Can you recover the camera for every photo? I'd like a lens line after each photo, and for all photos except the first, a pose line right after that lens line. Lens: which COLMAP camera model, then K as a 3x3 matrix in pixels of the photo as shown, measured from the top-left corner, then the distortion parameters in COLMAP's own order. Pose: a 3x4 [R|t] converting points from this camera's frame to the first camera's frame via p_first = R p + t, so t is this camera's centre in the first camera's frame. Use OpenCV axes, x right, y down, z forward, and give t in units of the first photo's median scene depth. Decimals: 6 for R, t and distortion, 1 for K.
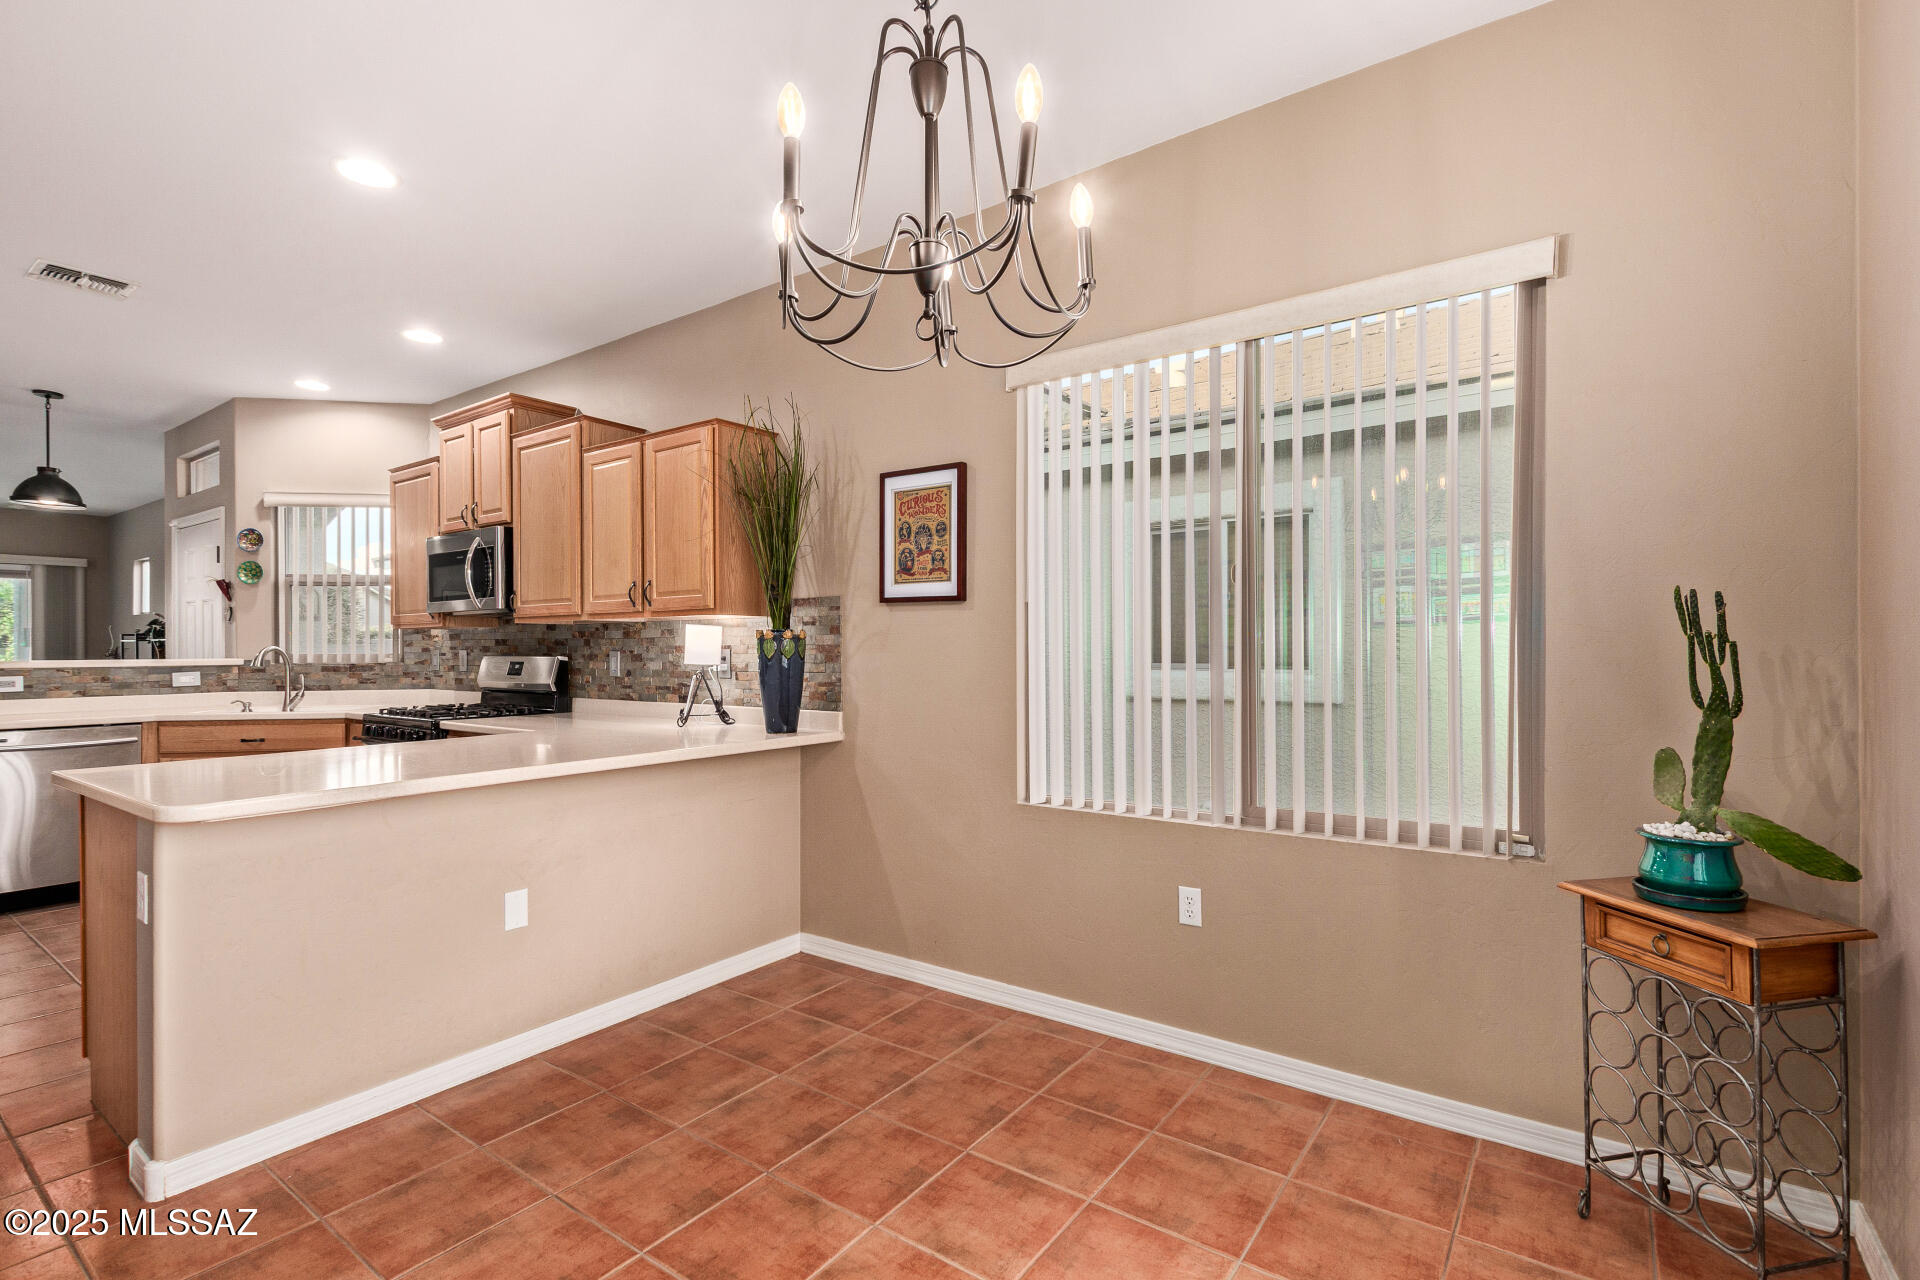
lens RADIAL K [[880.1, 0, 967.2], [0, 880.1, 653.9], [0, 0, 1]] dist [0.007931, -0.003651]
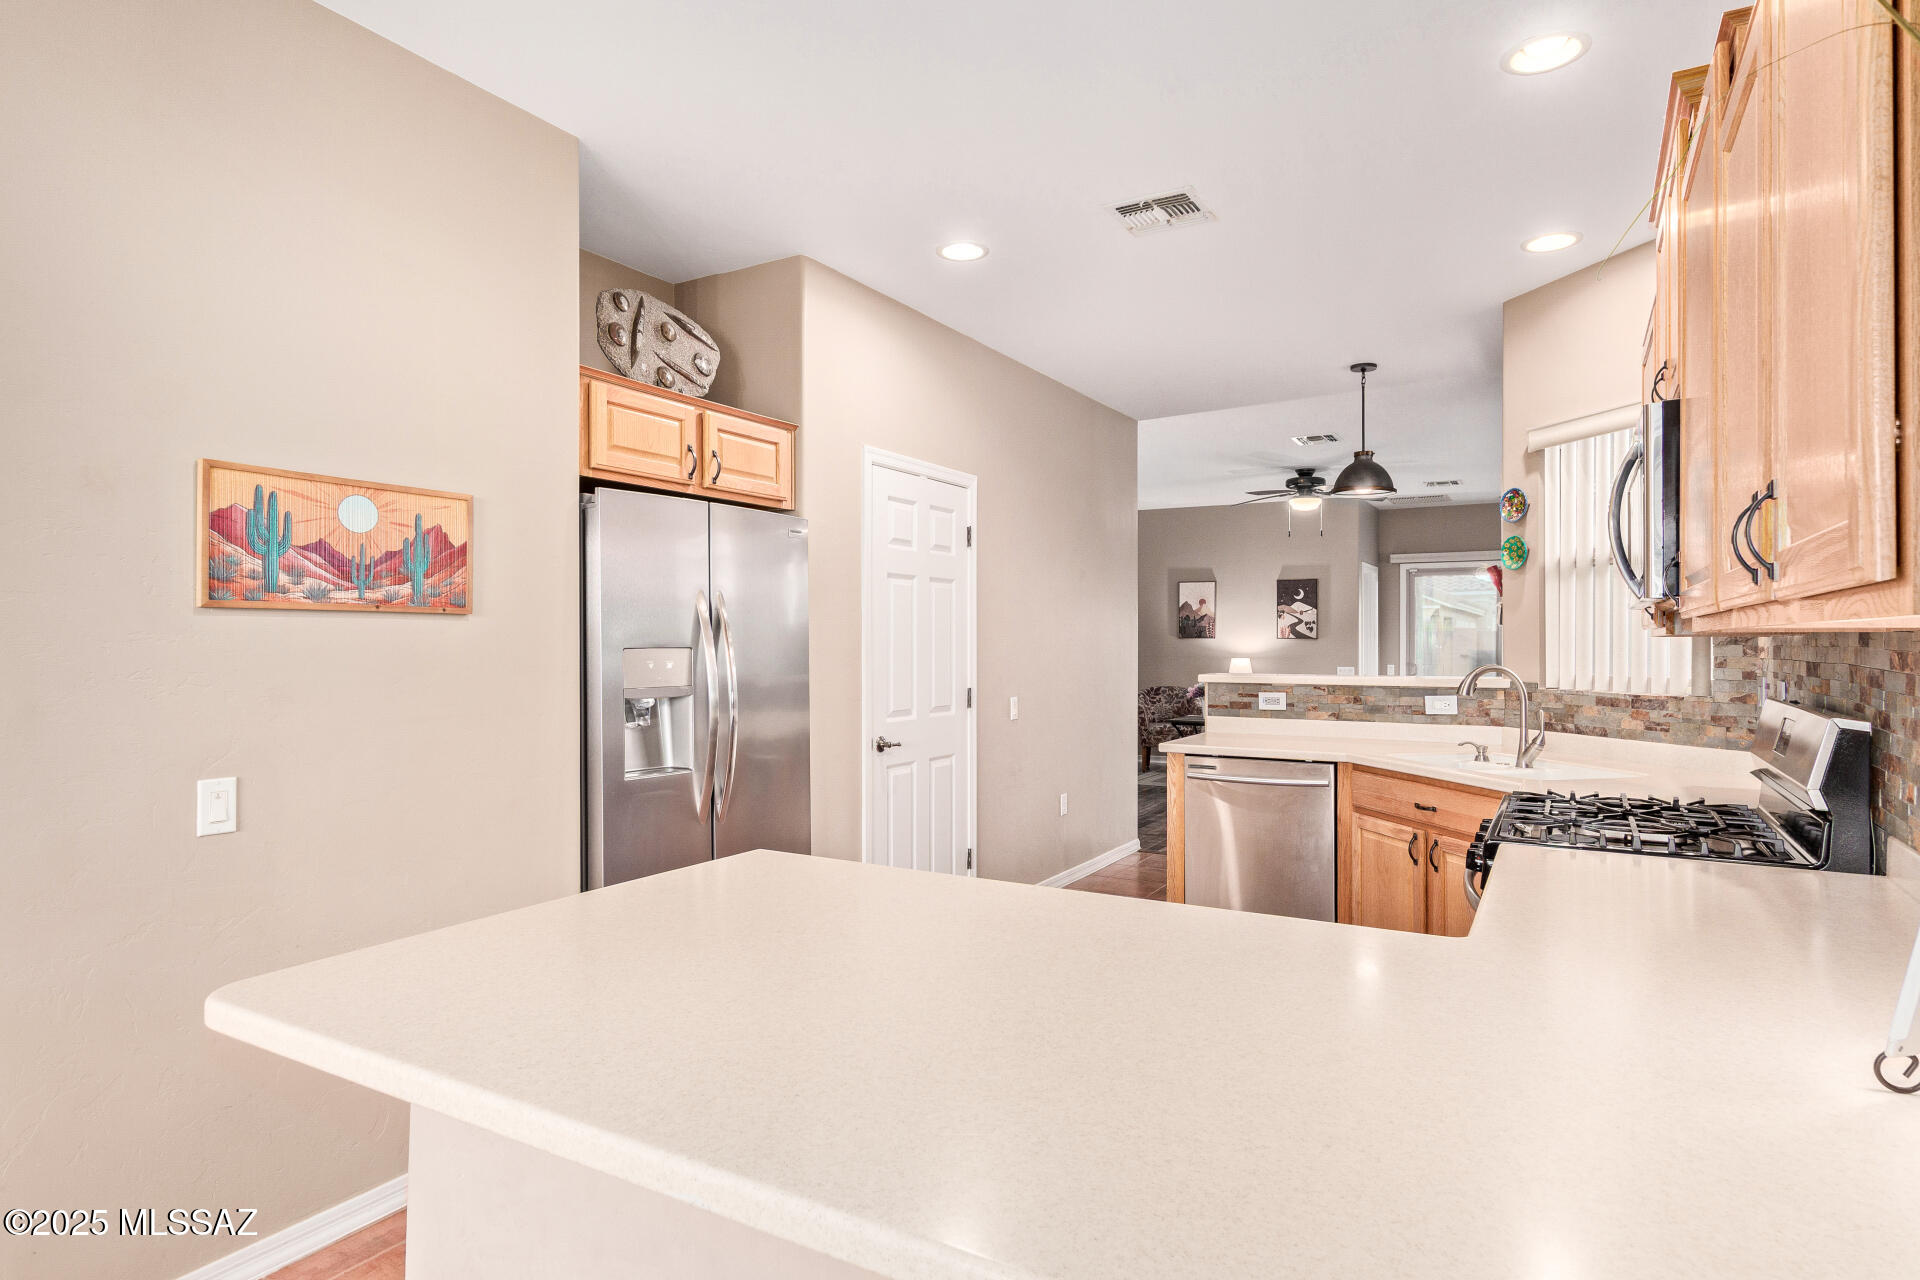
lens RADIAL K [[1029.5, 0, 972.9], [0, 1029.5, 628.1], [0, 0, 1]] dist [0.000324, 0.000441]
pose [[0.085745, -0.007672, -0.996288, -0.072370], [-0.004142, 0.999959, -0.008056, -0.031047], [0.996308, 0.004817, 0.085710, 0.620525]]
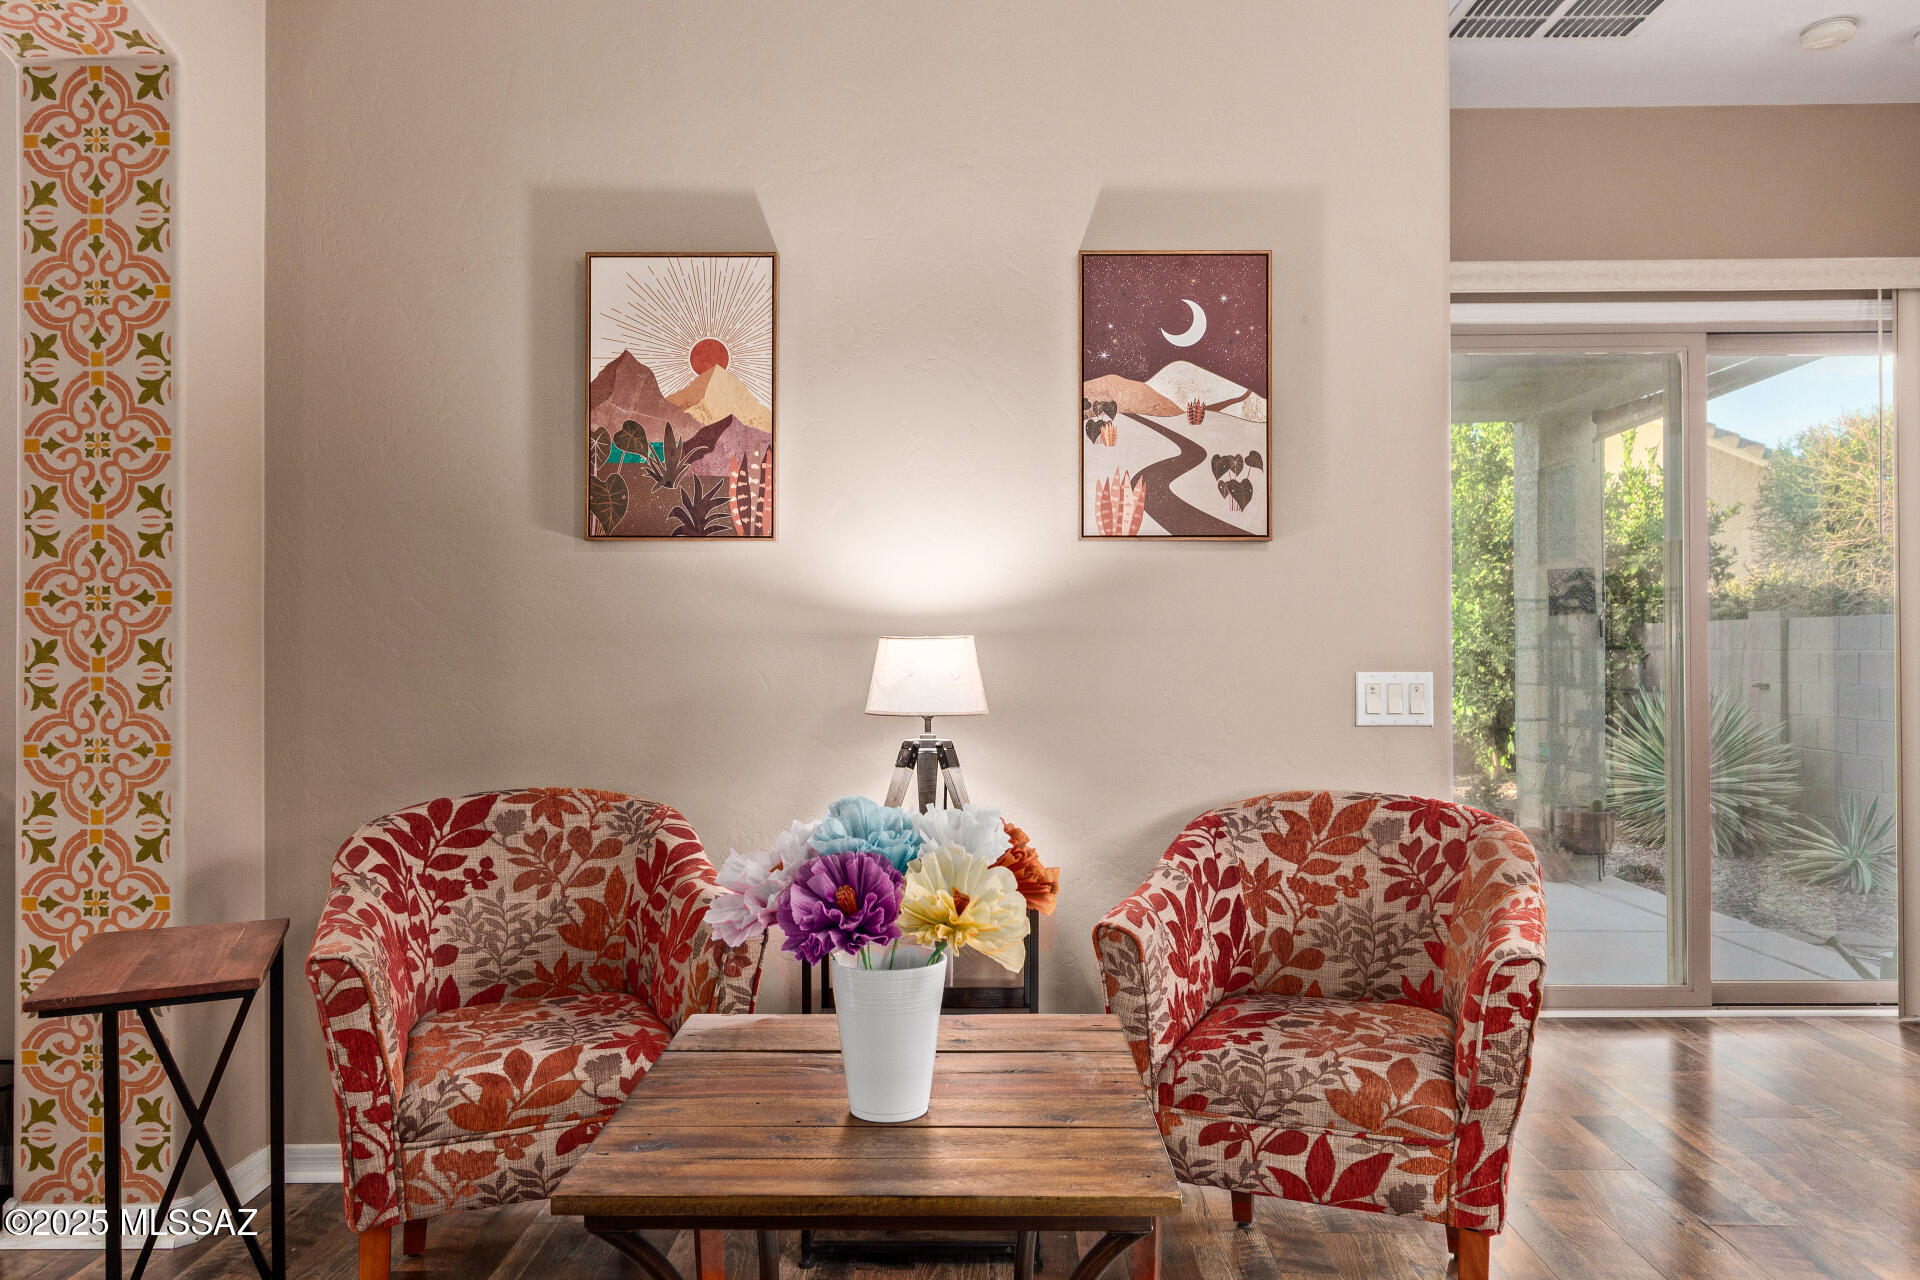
lens RADIAL K [[1352.6, 0, 971.4], [0, 1352.6, 642.3], [0, 0, 1]] dist [0.007255, 0.002595]
pose [[0.569018, -0.003038, -0.822320, -1.860169], [0.000223, 0.999994, -0.003539, 0.022089], [0.822325, 0.001830, 0.569015, 1.109938]]
